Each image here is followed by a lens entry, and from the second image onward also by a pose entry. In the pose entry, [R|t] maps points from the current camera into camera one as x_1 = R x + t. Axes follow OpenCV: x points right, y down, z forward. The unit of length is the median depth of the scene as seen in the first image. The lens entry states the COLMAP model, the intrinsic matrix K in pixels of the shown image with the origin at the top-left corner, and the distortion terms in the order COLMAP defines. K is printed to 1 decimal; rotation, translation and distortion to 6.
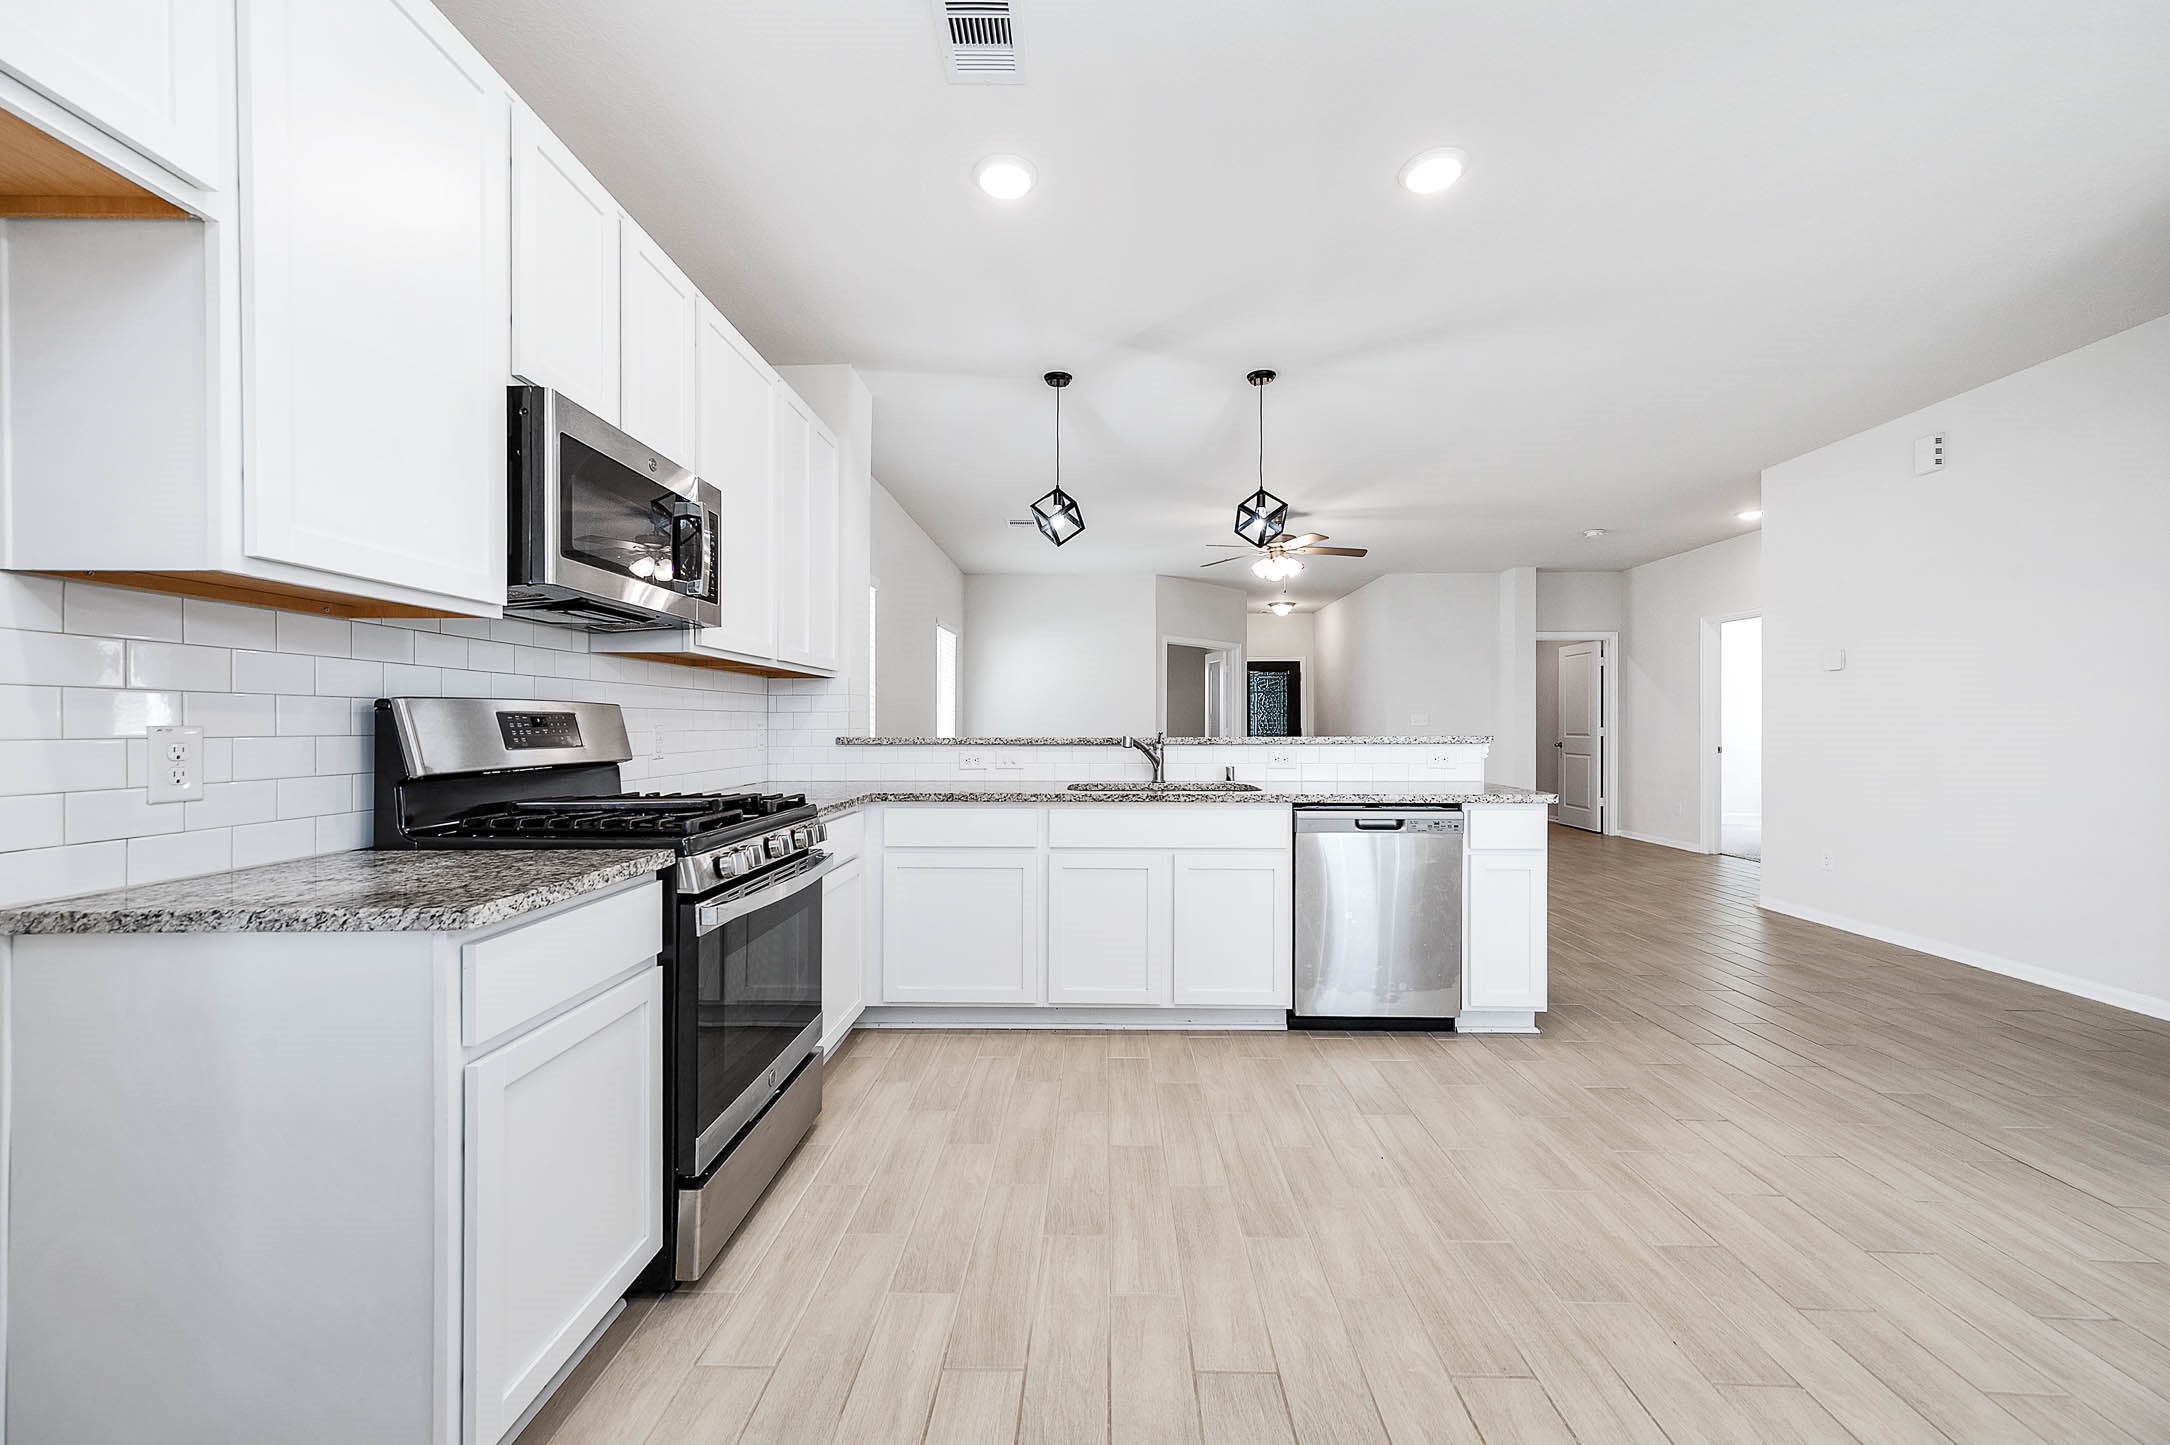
lens RADIAL K [[851.1, 0, 1090.4], [0, 851.1, 722.8], [0, 0, 1]] dist [0.007807, -0.000345]
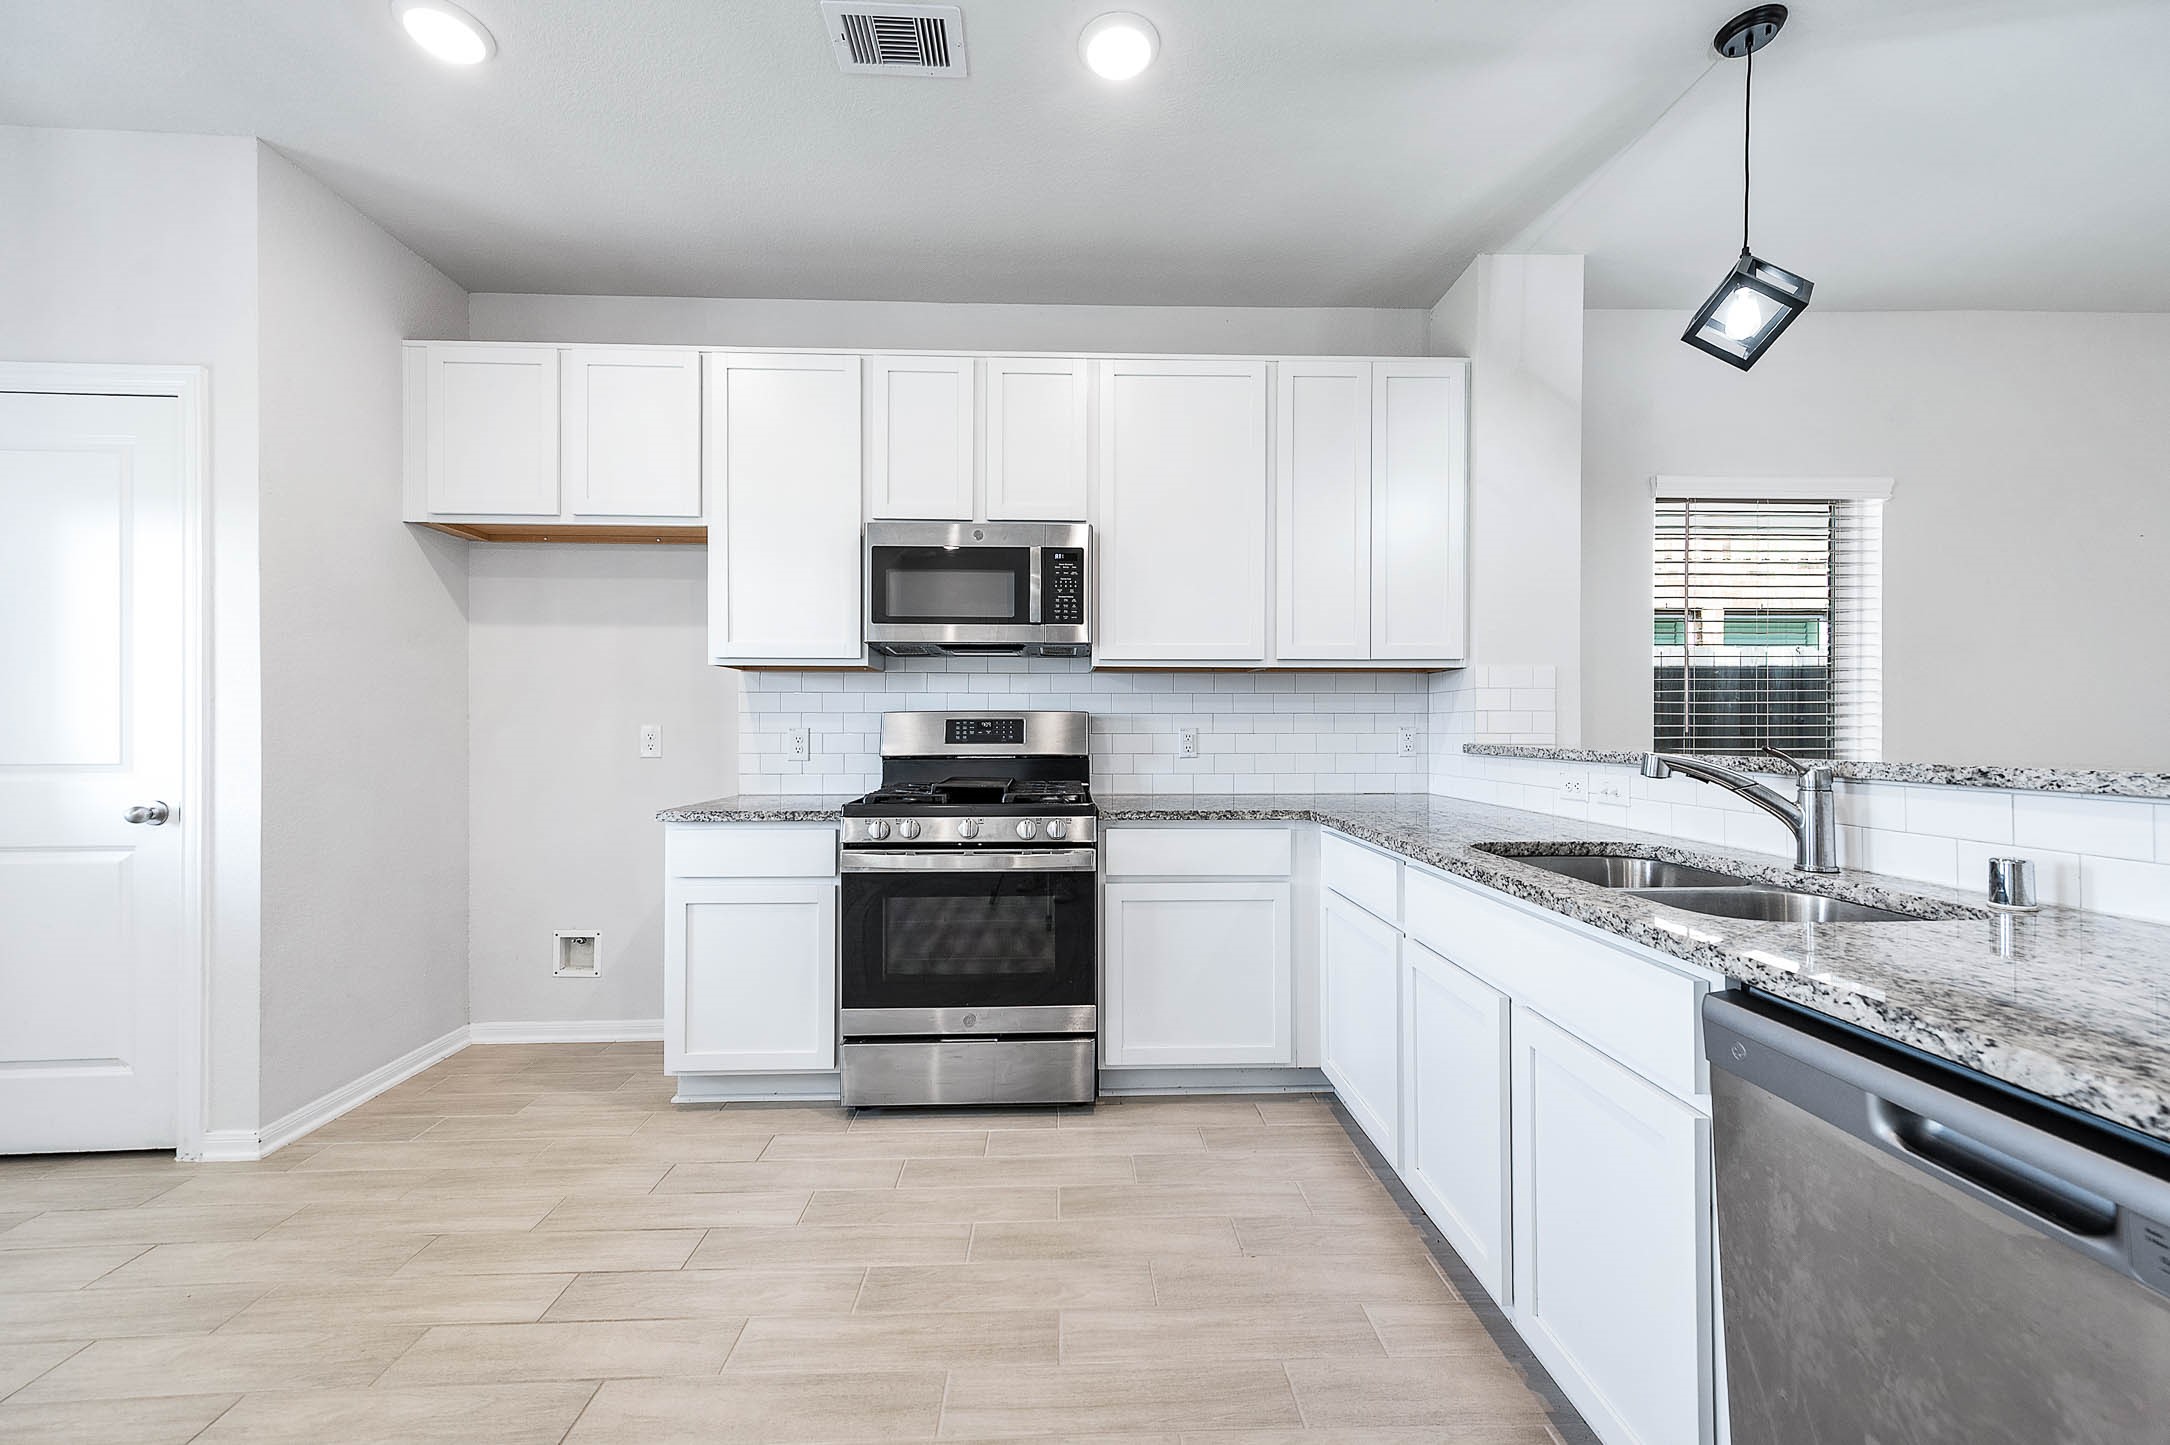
lens RADIAL K [[851.1, 0, 1086.6], [0, 851.1, 722.6], [0, 0, 1]] dist [0.007807, -0.000345]
pose [[0.047548, -0.000755, -0.998869, 0.856403], [0.000533, 1.000000, -0.000731, -0.005181], [0.998869, -0.000498, 0.047549, 1.129105]]
